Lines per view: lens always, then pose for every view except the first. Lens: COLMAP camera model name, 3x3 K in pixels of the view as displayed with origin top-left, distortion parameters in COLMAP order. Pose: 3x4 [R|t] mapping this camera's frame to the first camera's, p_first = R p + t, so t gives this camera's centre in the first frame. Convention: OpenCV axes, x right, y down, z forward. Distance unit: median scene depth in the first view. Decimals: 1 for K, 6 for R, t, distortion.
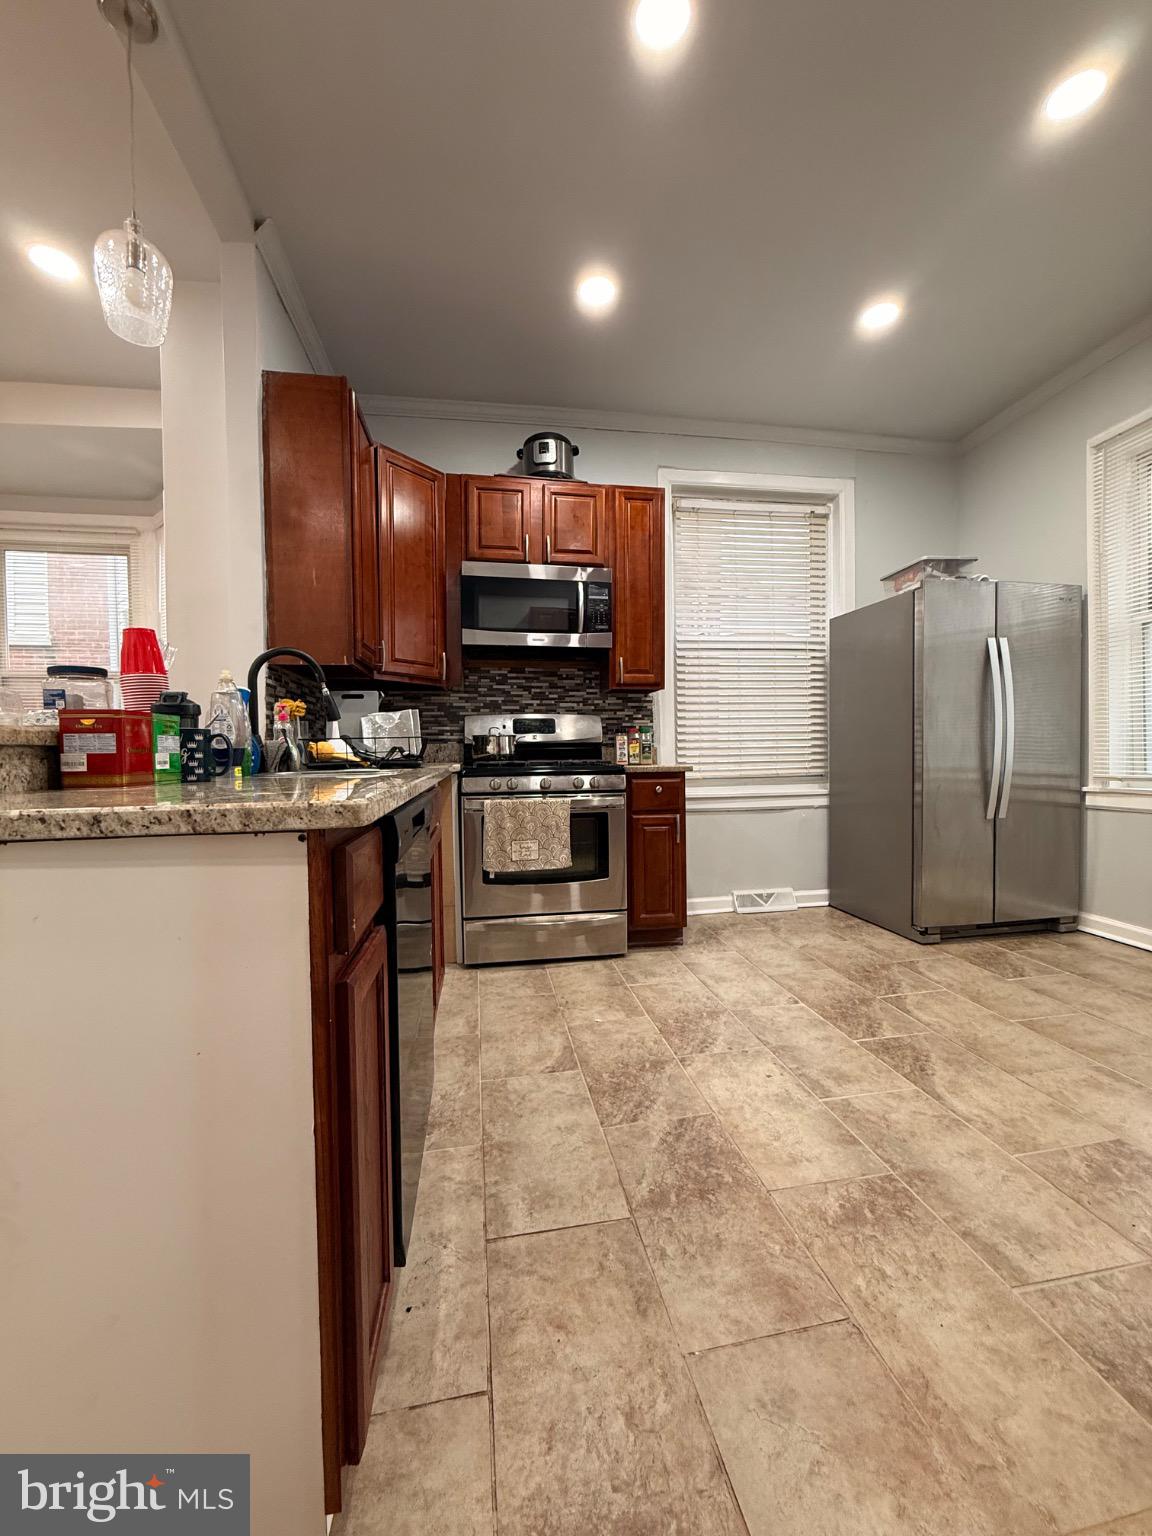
lens RADIAL K [[611.5, 0, 581.5], [0, 611.5, 765.1], [0, 0, 1]] dist [0.003337, -0.001014]
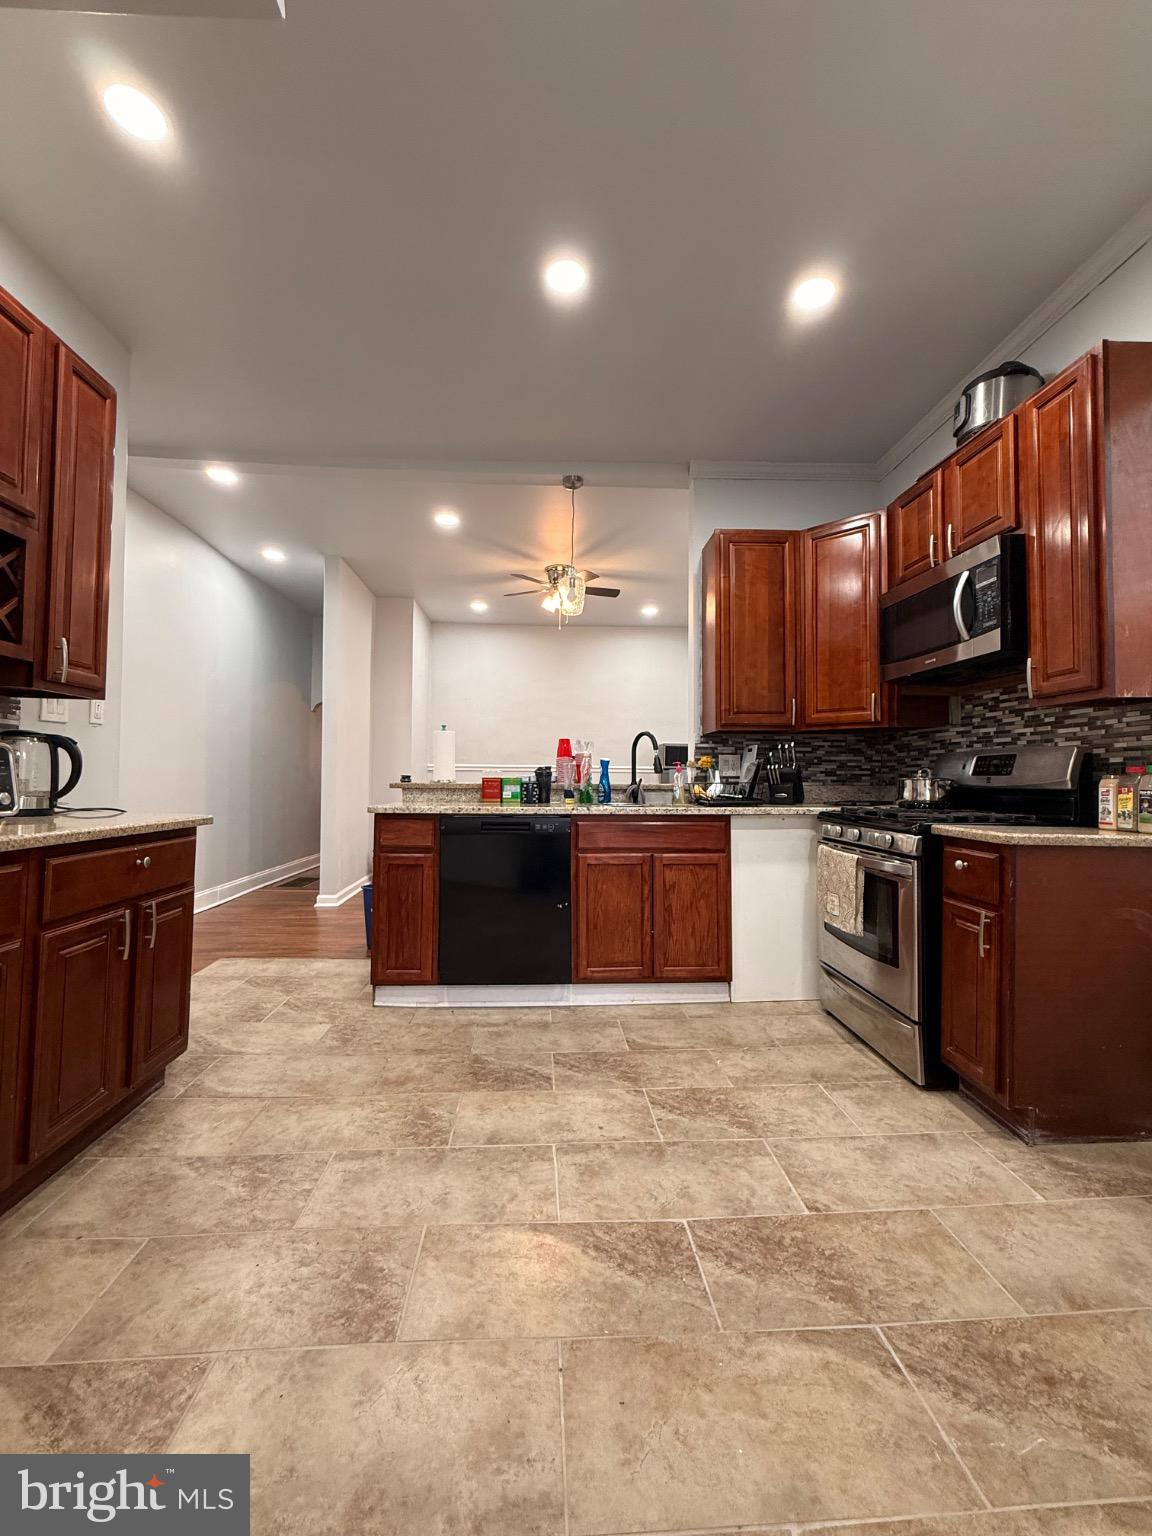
lens RADIAL K [[611.5, 0, 576.6], [0, 611.5, 765.4], [0, 0, 1]] dist [0.003337, -0.001014]
pose [[-0.112760, -0.009743, -0.993574, 1.149047], [-0.024280, 0.999680, -0.007048, -0.073237], [0.993326, 0.023329, -0.112961, 0.920197]]
